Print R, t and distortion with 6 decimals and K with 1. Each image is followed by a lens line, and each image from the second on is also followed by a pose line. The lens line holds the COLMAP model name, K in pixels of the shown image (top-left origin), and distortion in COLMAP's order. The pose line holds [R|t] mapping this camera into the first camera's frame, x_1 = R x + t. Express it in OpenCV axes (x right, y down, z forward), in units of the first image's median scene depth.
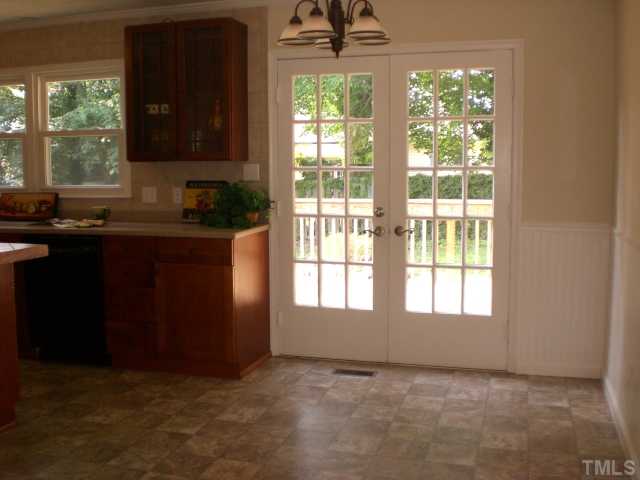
lens RADIAL K [[716.2, 0, 318.7], [0, 716.2, 249.0], [0, 0, 1]] dist [-0.011547, -0.363239]
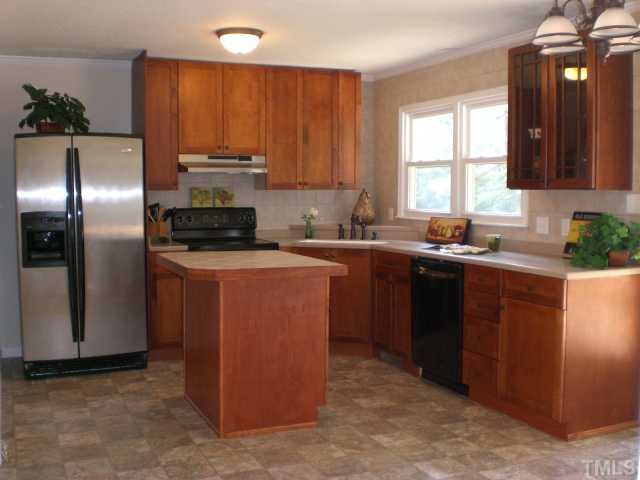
lens RADIAL K [[737.1, 0, 320.0], [0, 737.1, 240.0], [0, 0, 1]] dist [-0.007836, -0.437975]
pose [[0.647790, 0.059575, -0.759486, 0.332681], [-0.099449, 0.995020, -0.006774, -0.023737], [0.755300, 0.079918, 0.650489, 0.178527]]
